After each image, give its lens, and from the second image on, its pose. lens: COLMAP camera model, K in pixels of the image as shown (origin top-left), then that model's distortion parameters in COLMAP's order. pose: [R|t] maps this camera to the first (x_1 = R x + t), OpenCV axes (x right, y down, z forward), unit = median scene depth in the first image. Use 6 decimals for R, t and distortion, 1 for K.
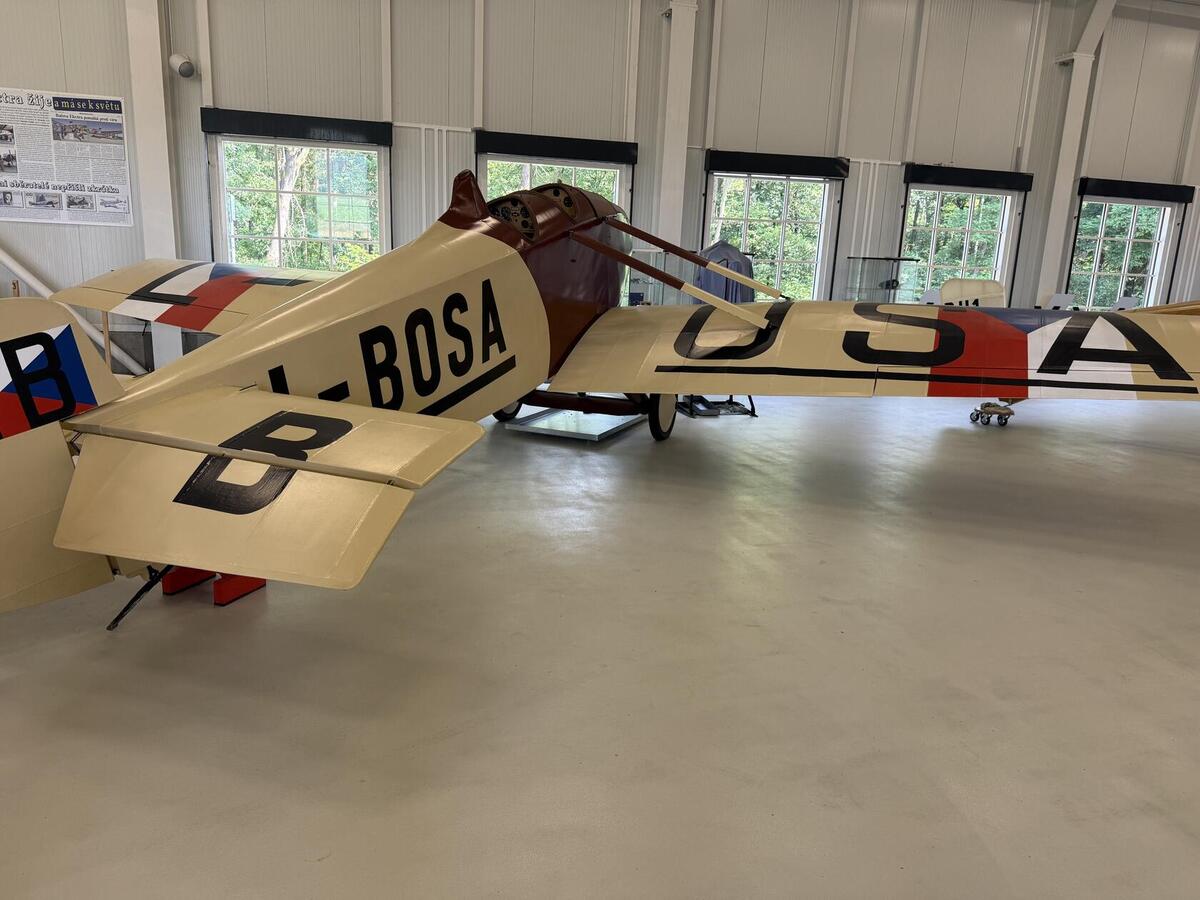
lens RADIAL K [[854.6, 0, 589.4], [0, 854.6, 447.4], [0, 0, 1]] dist [0.037842, -0.036466]
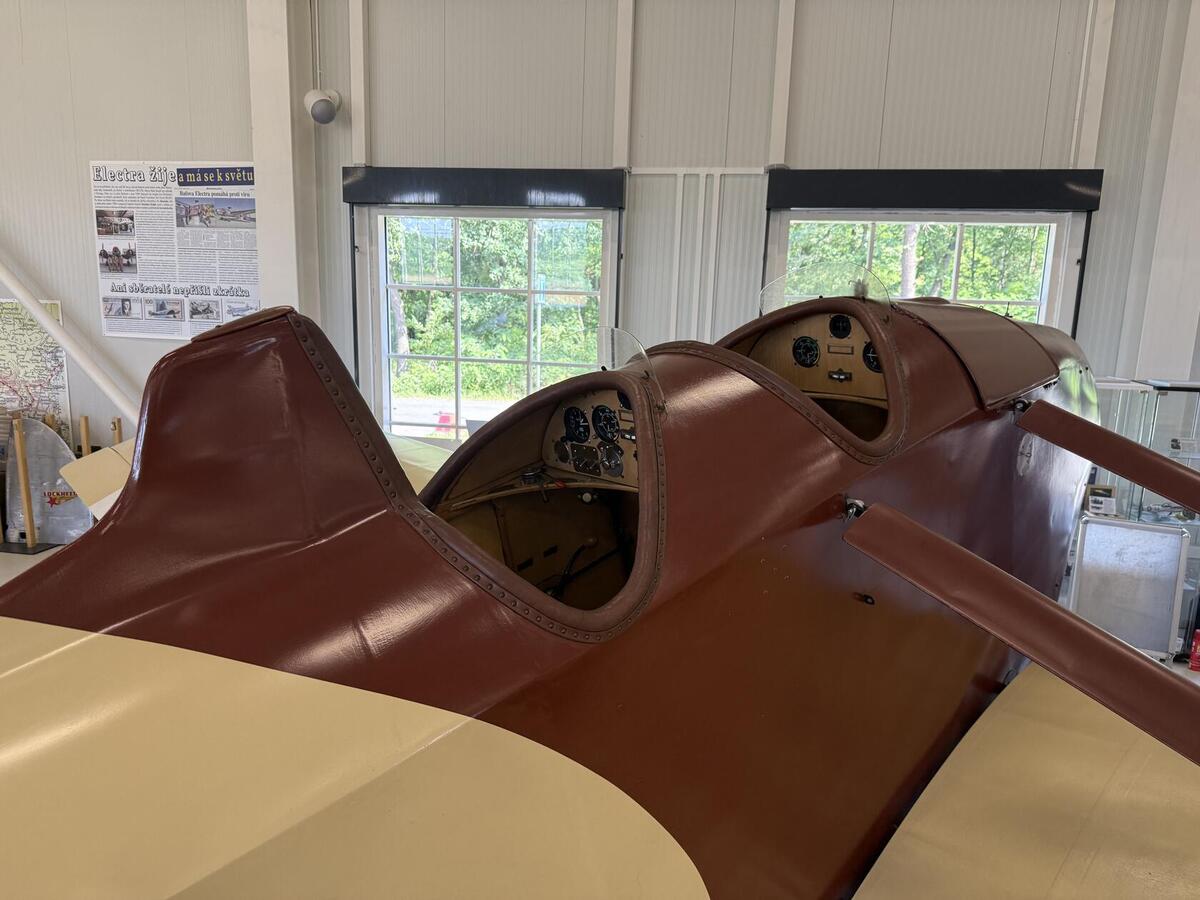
lens RADIAL K [[854.6, 0, 597.5], [0, 854.6, 443.6], [0, 0, 1]] dist [0.037842, -0.036466]
pose [[0.906059, 0.057237, -0.419263, 0.011469], [-0.083615, 0.995491, -0.044796, -0.171729], [0.414808, 0.075644, 0.906759, 0.502354]]
